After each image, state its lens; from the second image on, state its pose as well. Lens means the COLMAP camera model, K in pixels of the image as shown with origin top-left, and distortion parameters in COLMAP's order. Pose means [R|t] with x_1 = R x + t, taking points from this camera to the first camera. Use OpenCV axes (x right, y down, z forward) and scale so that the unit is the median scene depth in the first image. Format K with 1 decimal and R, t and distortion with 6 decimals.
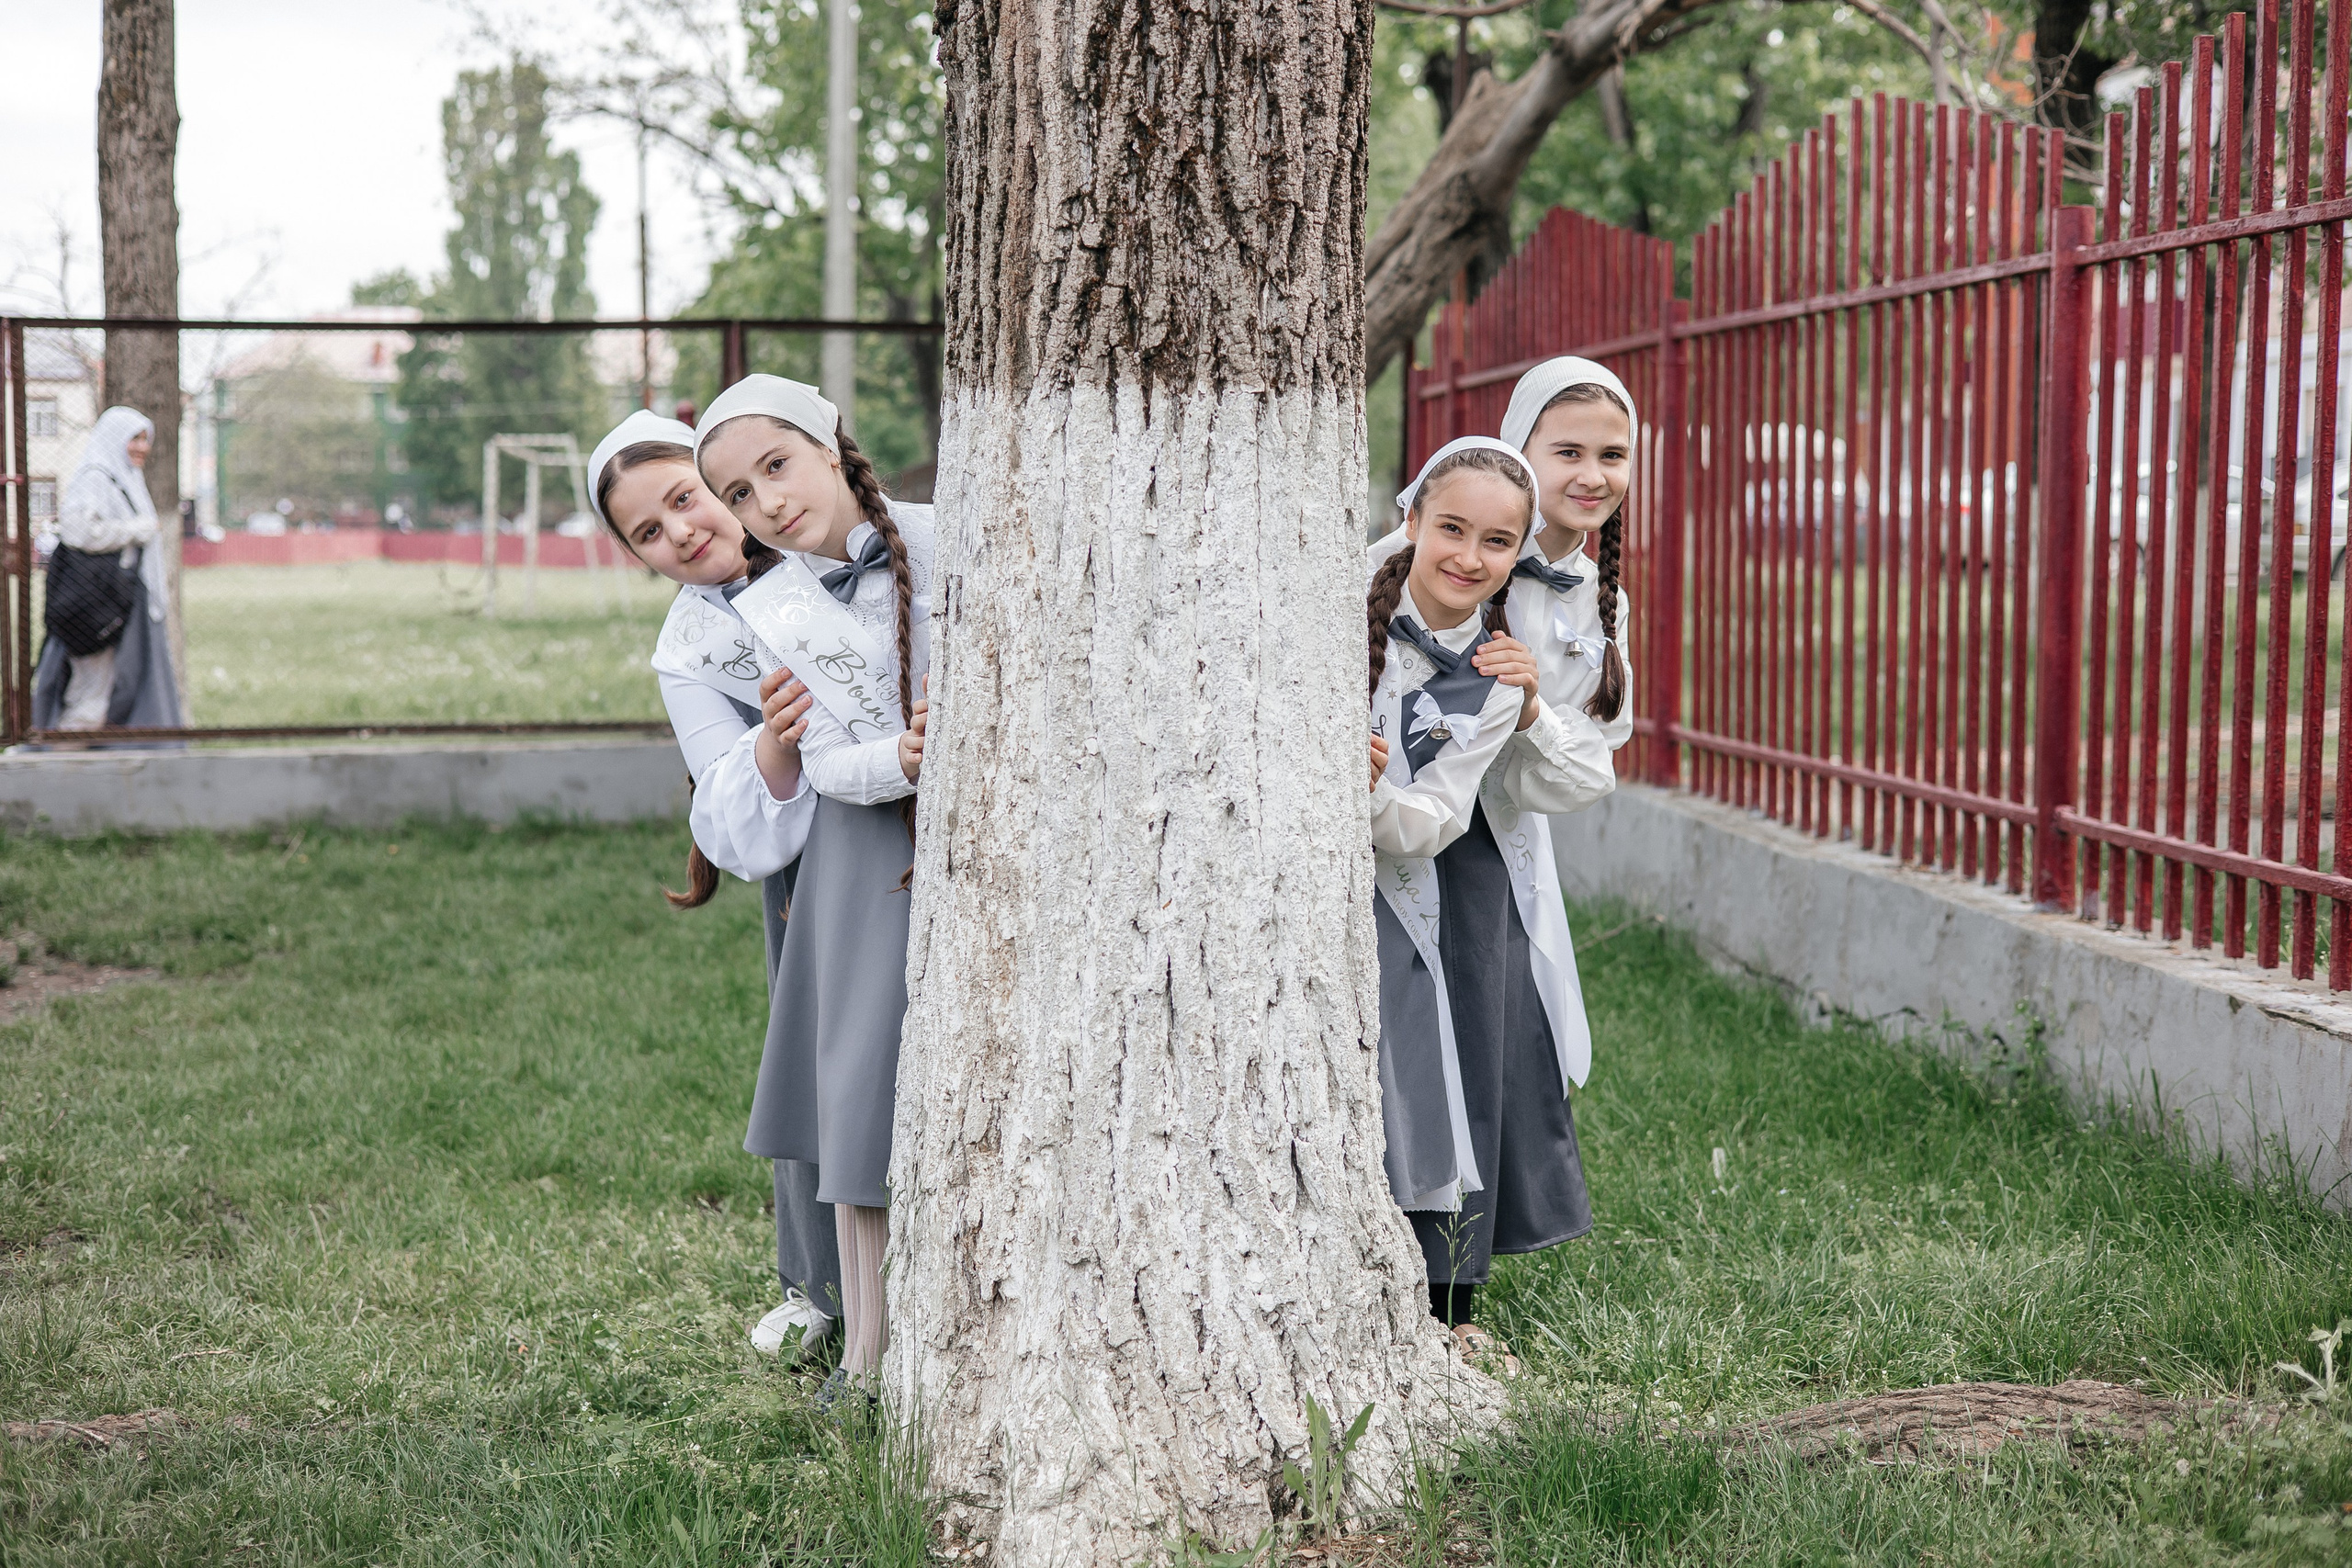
lens RADIAL K [[3297.4, 0, 1174.9], [0, 3297.4, 757.4], [0, 0, 1]] dist [0.027608, -0.028381]
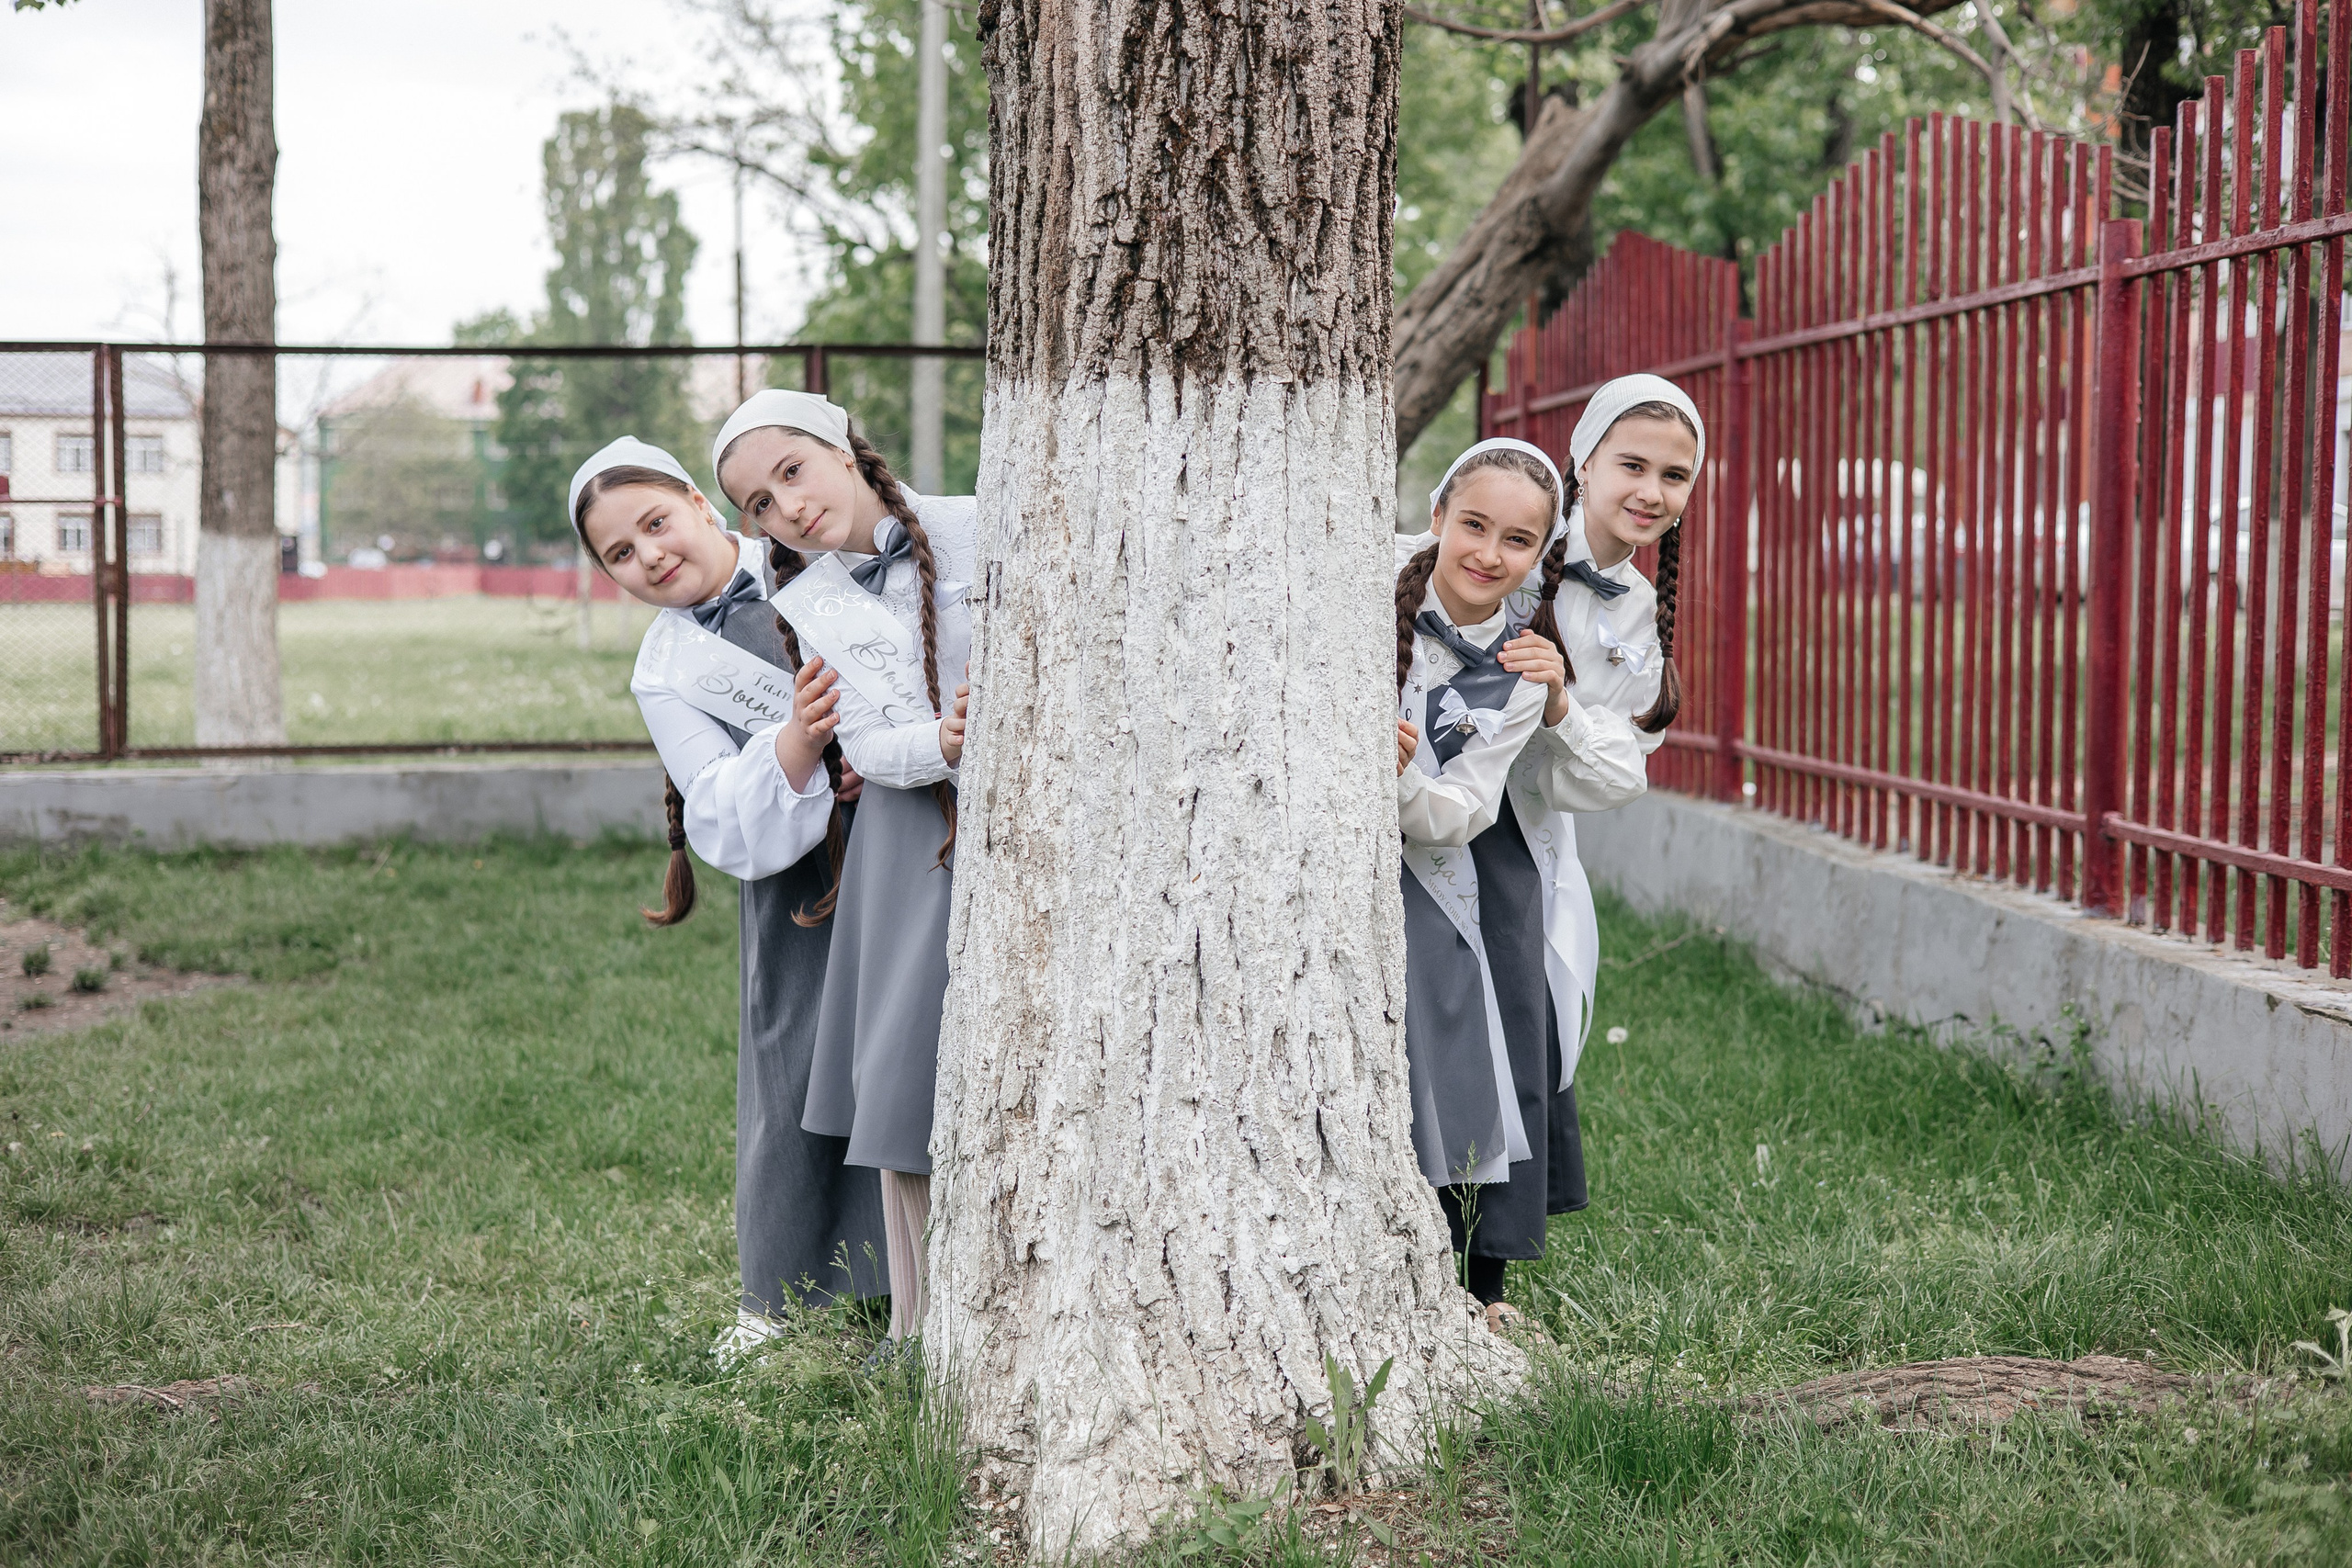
lens RADIAL K [[3297.4, 0, 1174.9], [0, 3297.4, 757.4], [0, 0, 1]] dist [0.027608, -0.028381]
pose [[0.999588, 0.003035, -0.028542, 0.019402], [-0.003370, 0.999926, -0.011670, 0.018092], [0.028505, 0.011761, 0.999524, -0.031213]]
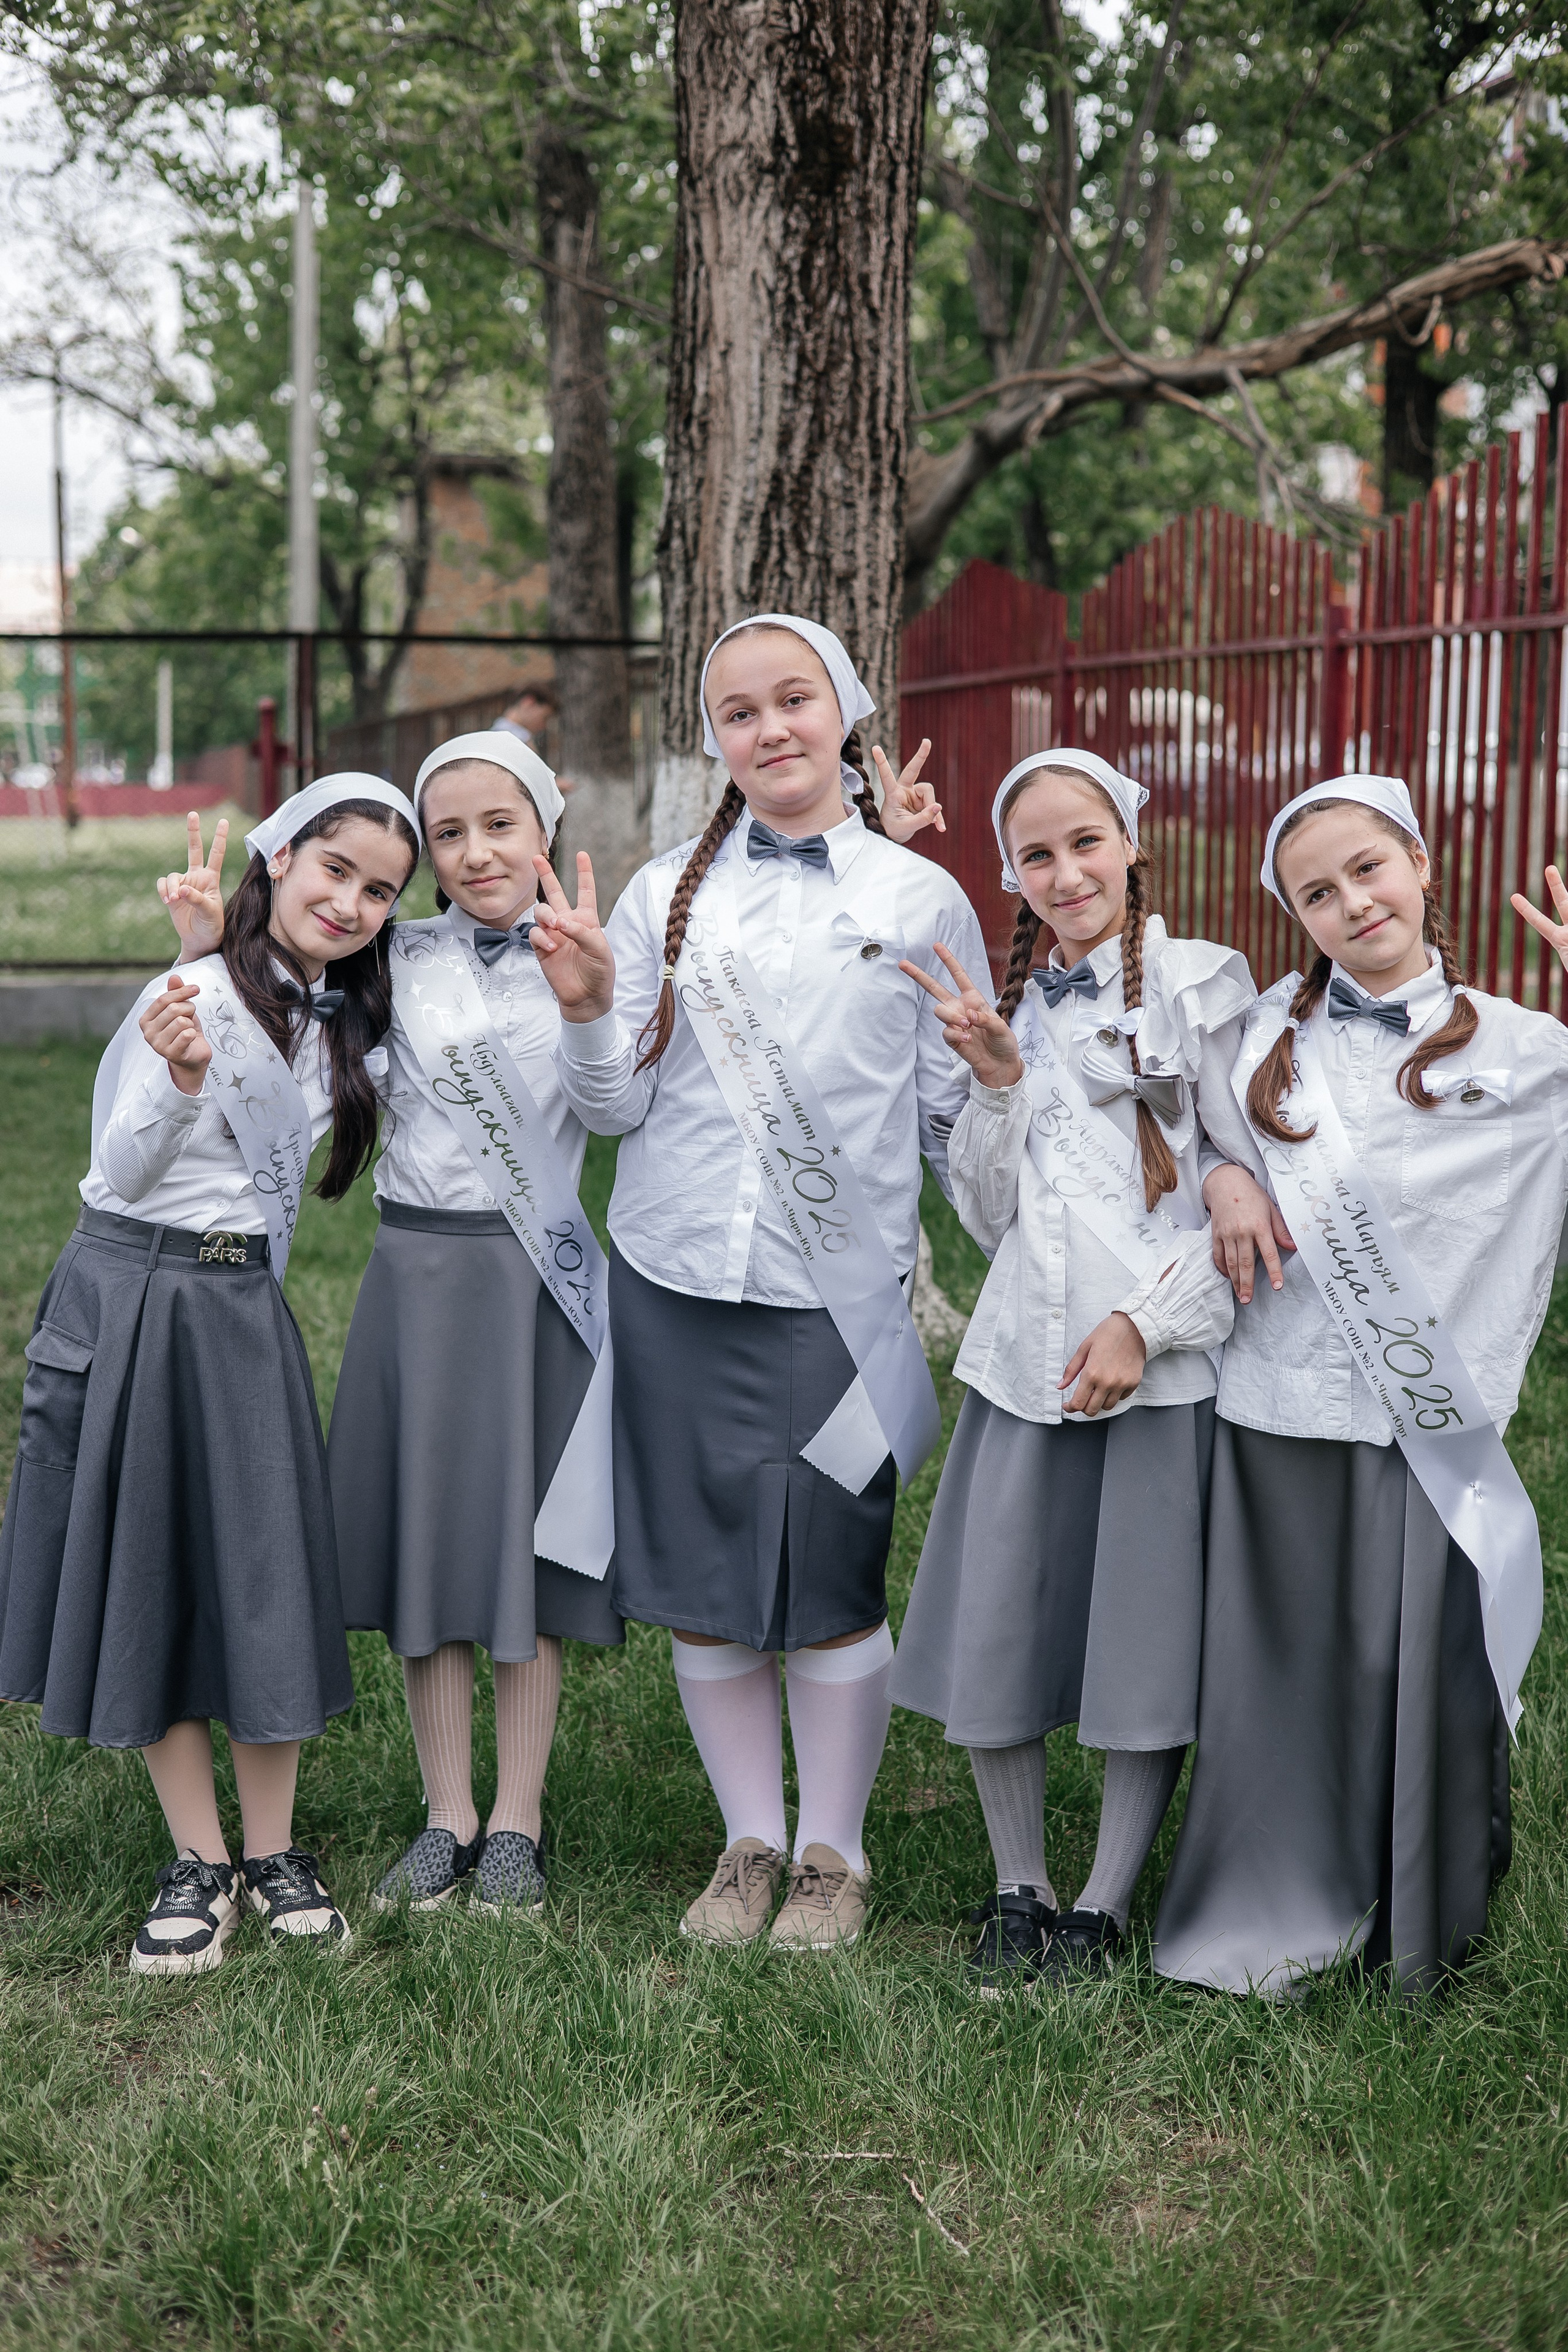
lens RADIAL K [[3329.6, 0, 783.4], [0, 3329.6, 1131.4], [0, 0, 1]] dist [0.041905, -0.013408]
pose [[0.997766, -0.002108, 0.066768, -0.125440], [-0.000293, 0.999354, 0.035935, 0.024959], [-0.066801, -0.035874, 0.997121, -0.798125]]
